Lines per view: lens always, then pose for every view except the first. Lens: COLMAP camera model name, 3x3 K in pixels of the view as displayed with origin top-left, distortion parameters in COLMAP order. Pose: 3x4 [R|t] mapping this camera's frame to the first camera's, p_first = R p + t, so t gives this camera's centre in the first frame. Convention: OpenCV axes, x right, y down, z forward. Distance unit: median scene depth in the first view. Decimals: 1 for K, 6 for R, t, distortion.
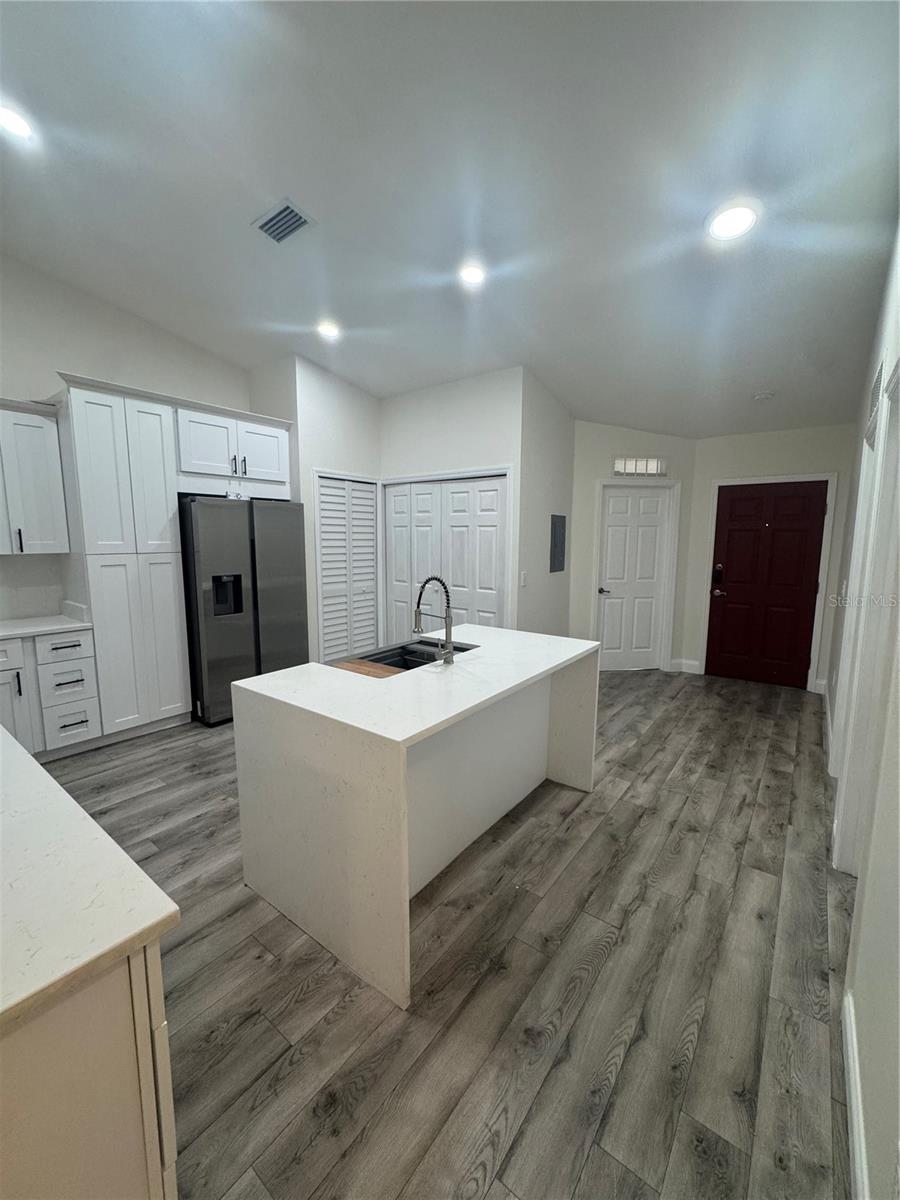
lens RADIAL K [[477.7, 0, 450.4], [0, 477.7, 598.6], [0, 0, 1]] dist [0.000677, 0.000669]
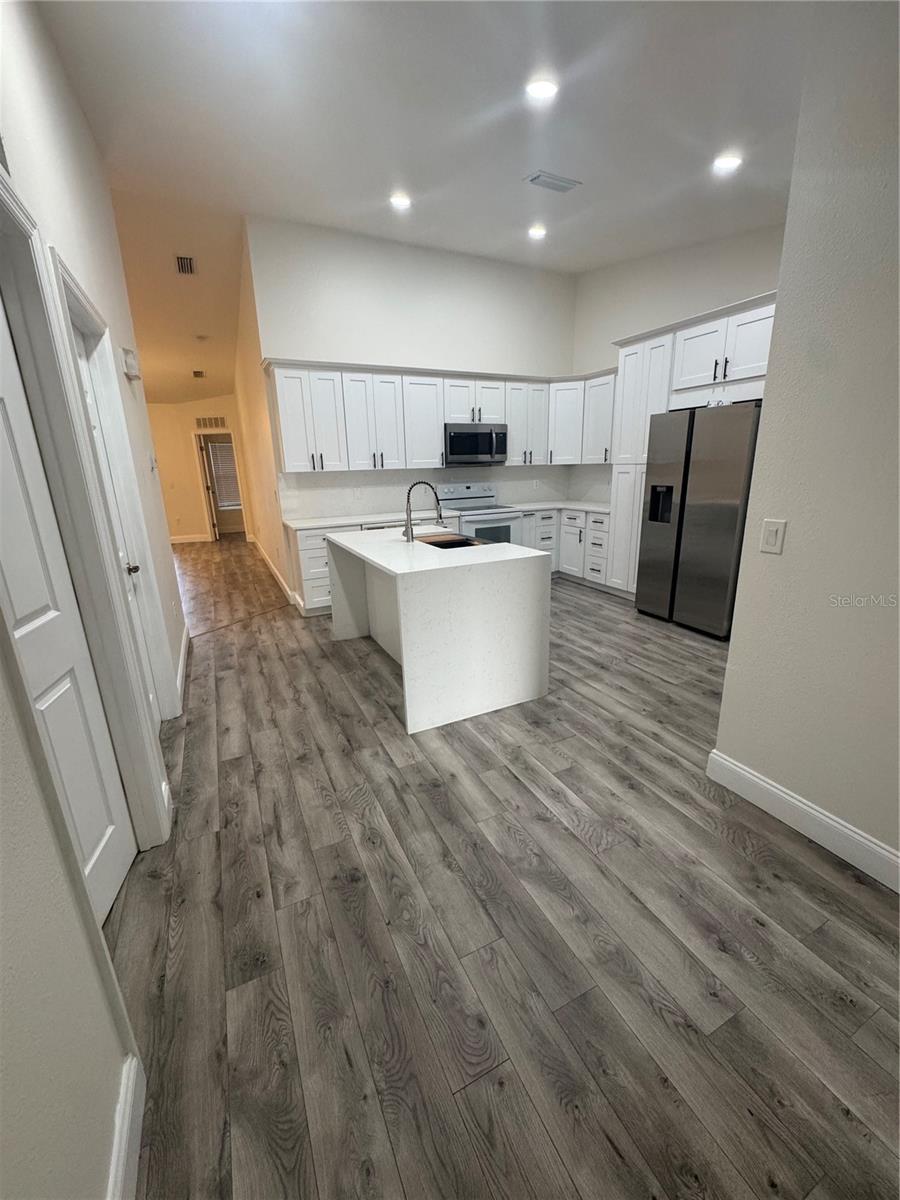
lens RADIAL K [[477.7, 0, 453.7], [0, 477.7, 598.8], [0, 0, 1]] dist [0.000677, 0.000669]
pose [[-0.441774, 0.251626, -0.861116, 1.066170], [-0.095025, 0.941336, 0.323817, -0.160885], [0.892080, 0.224881, -0.391947, 1.495020]]
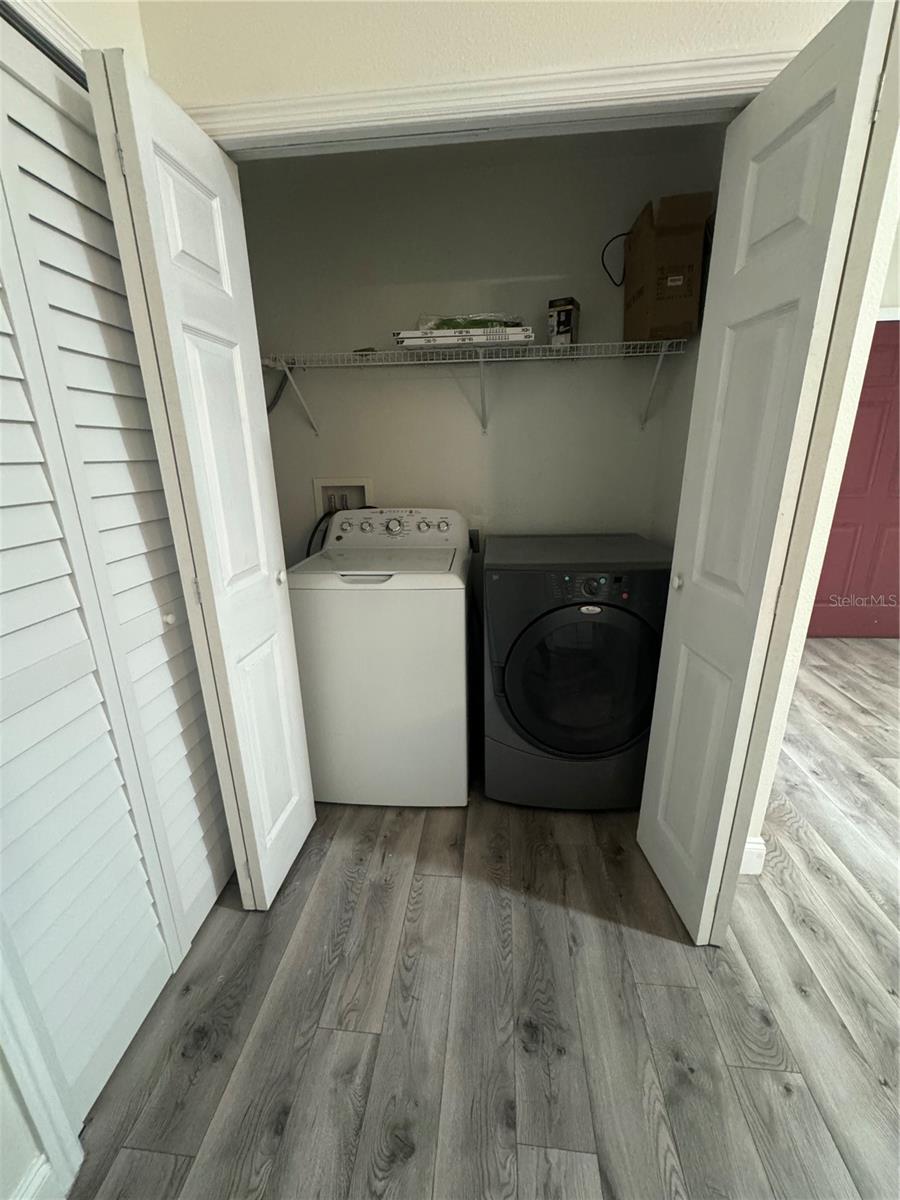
lens RADIAL K [[477.7, 0, 451.6], [0, 477.7, 599.9], [0, 0, 1]] dist [0.000677, 0.000669]
pose [[0.848490, -0.171543, 0.500637, -0.343652], [0.086534, 0.978247, 0.188535, -0.116929], [-0.522088, -0.116648, 0.844877, 1.370167]]
